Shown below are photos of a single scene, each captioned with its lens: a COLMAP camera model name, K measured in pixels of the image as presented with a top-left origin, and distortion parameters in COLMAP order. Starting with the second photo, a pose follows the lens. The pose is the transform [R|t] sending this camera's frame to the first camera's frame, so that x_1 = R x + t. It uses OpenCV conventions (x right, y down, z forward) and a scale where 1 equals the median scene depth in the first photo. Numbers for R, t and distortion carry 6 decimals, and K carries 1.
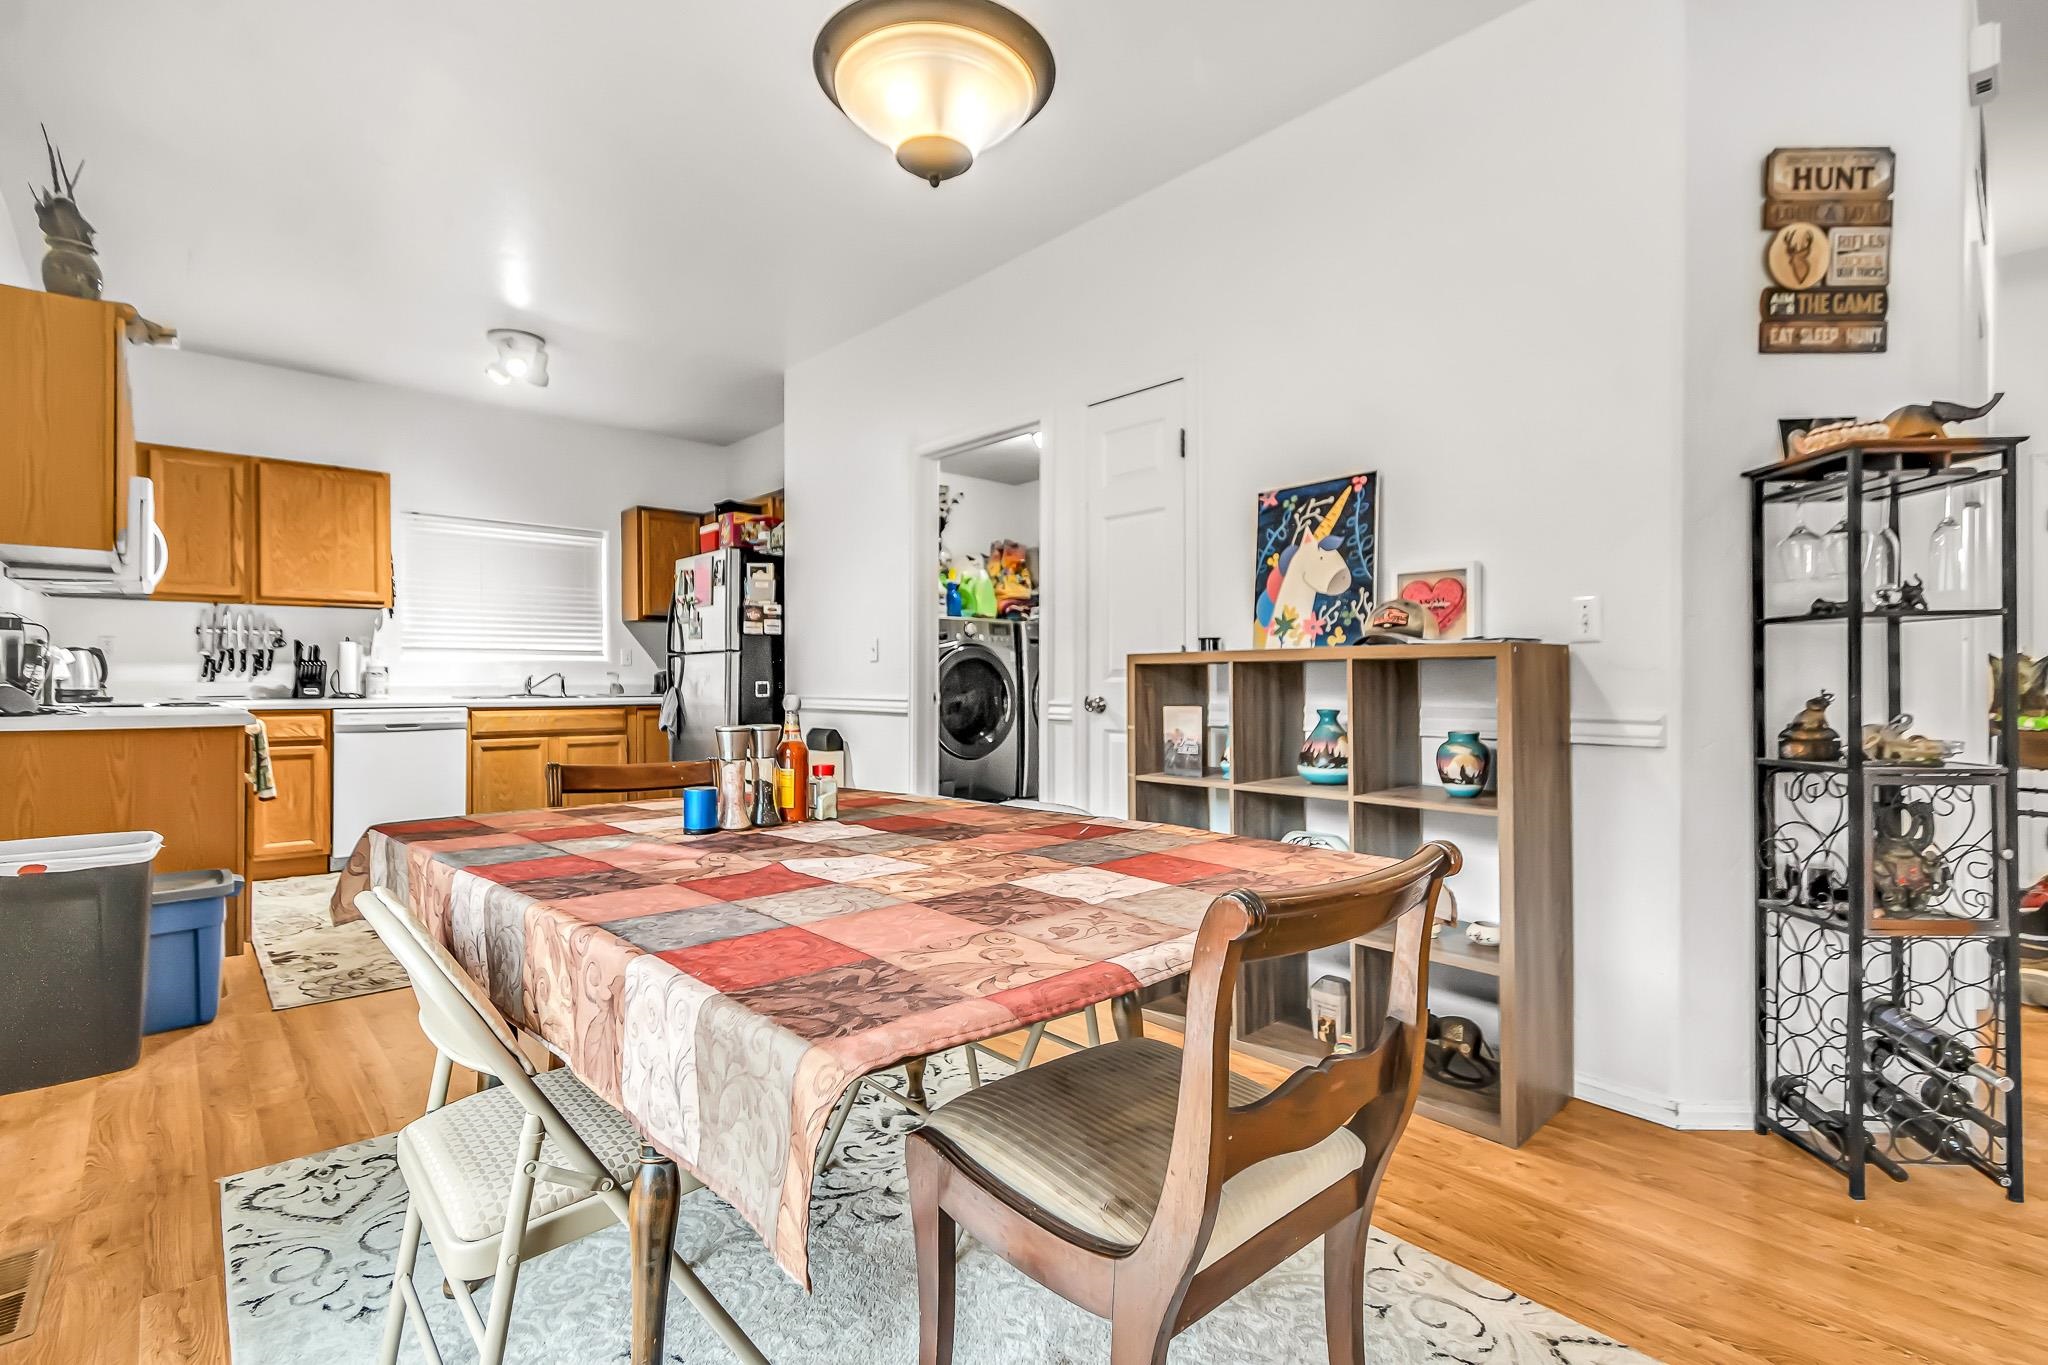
lens RADIAL K [[937.0, 0, 1033.5], [0, 937.0, 687.9], [0, 0, 1]] dist [0.004682, -0.002969]
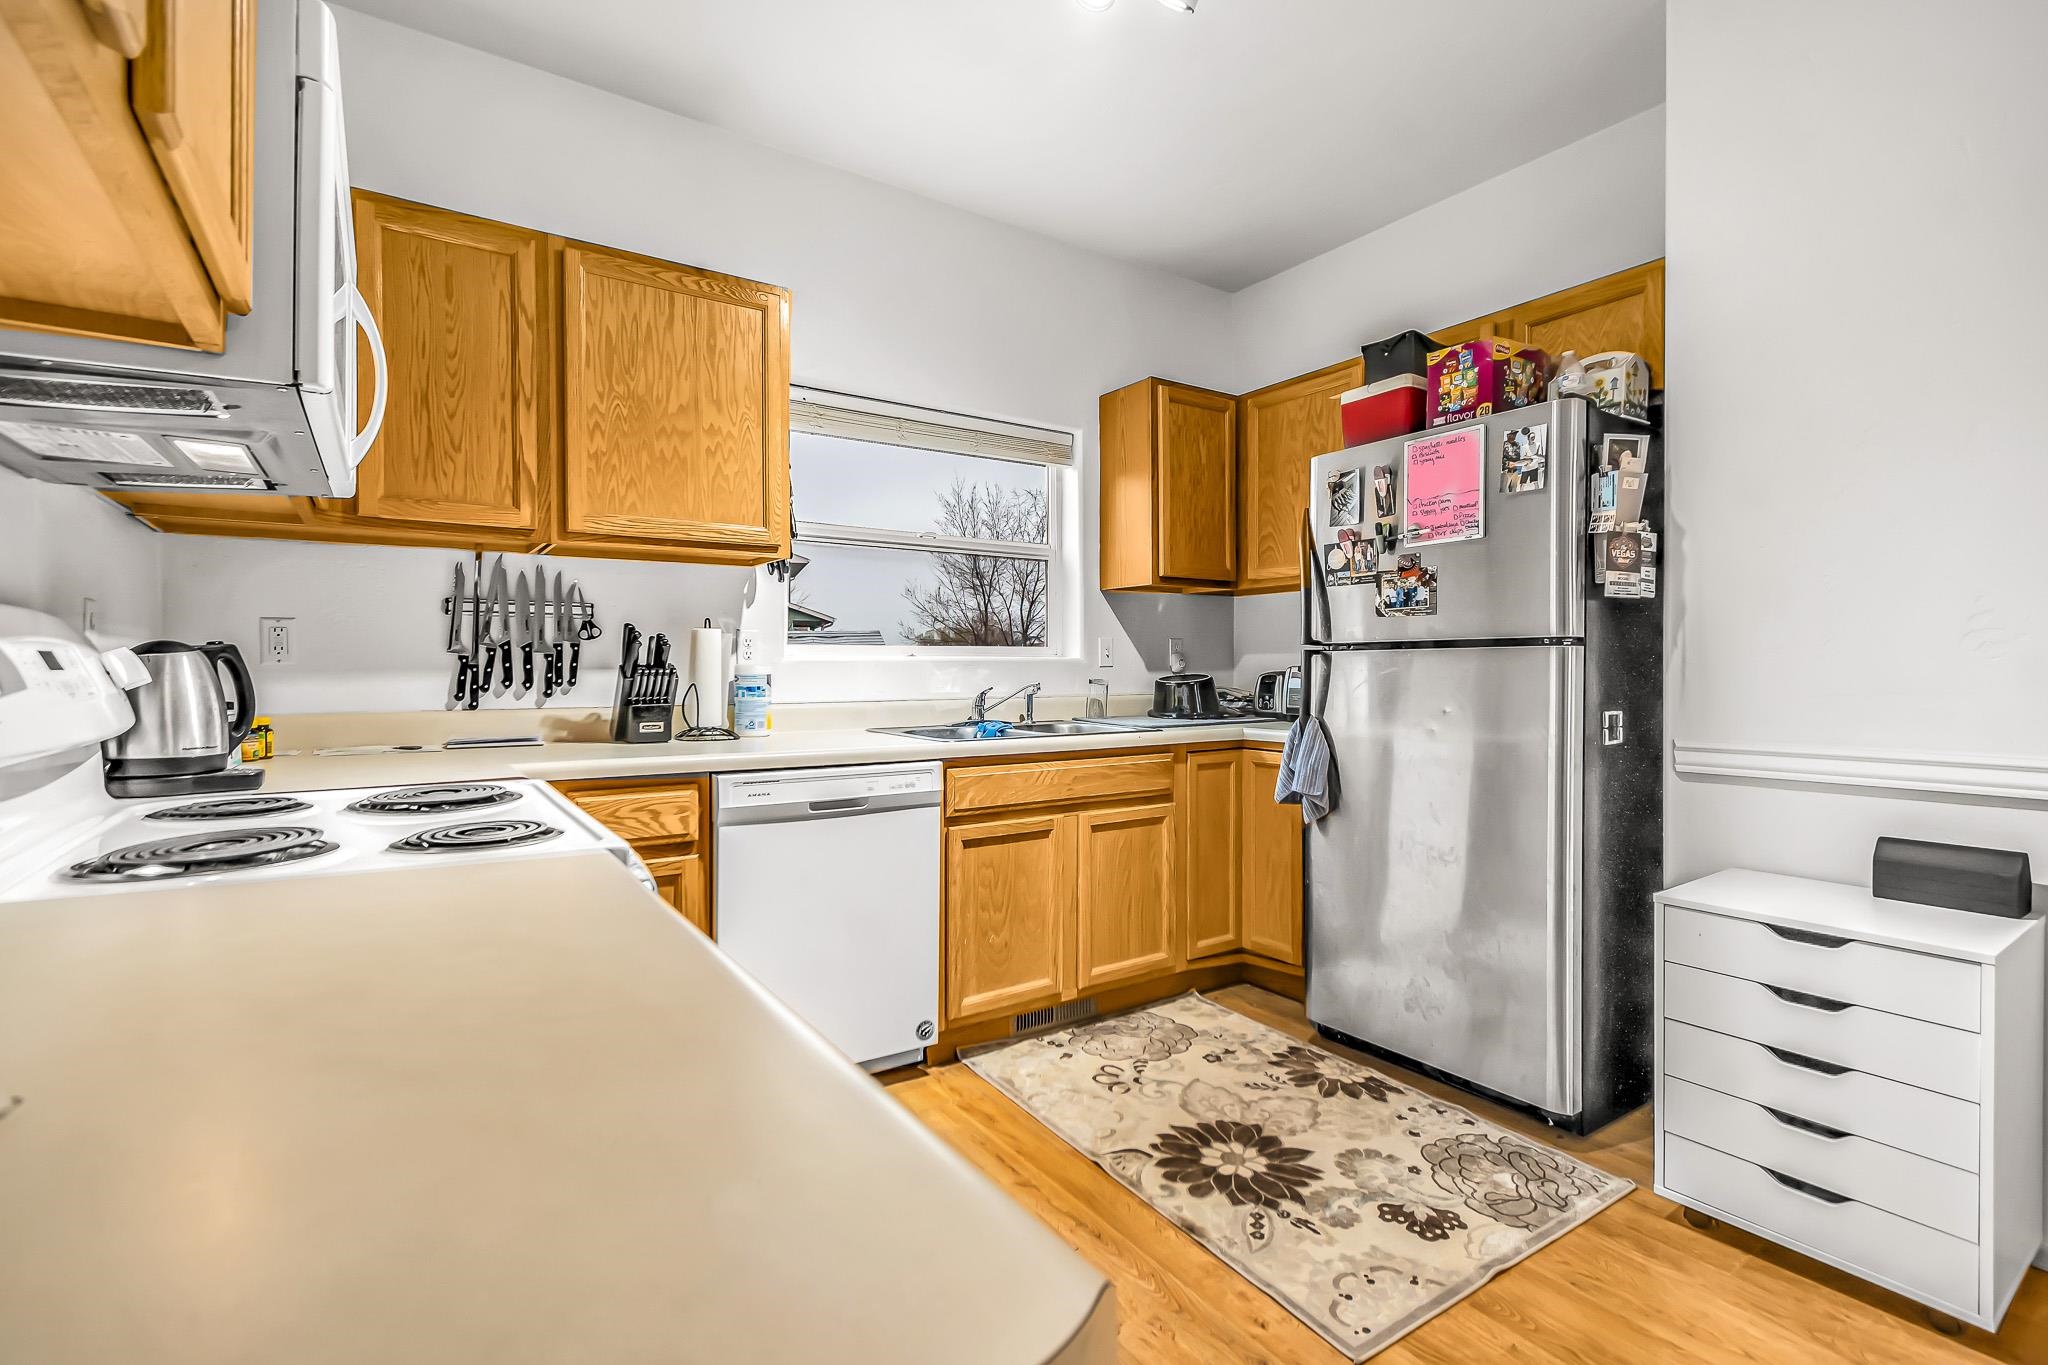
lens RADIAL K [[937.0, 0, 1026.1], [0, 937.0, 679.2], [0, 0, 1]] dist [0.004682, -0.002969]
pose [[0.988575, -0.001065, -0.150723, -0.528792], [0.001836, 0.999986, 0.004975, -0.025371], [0.150716, -0.005195, 0.988563, 0.573162]]
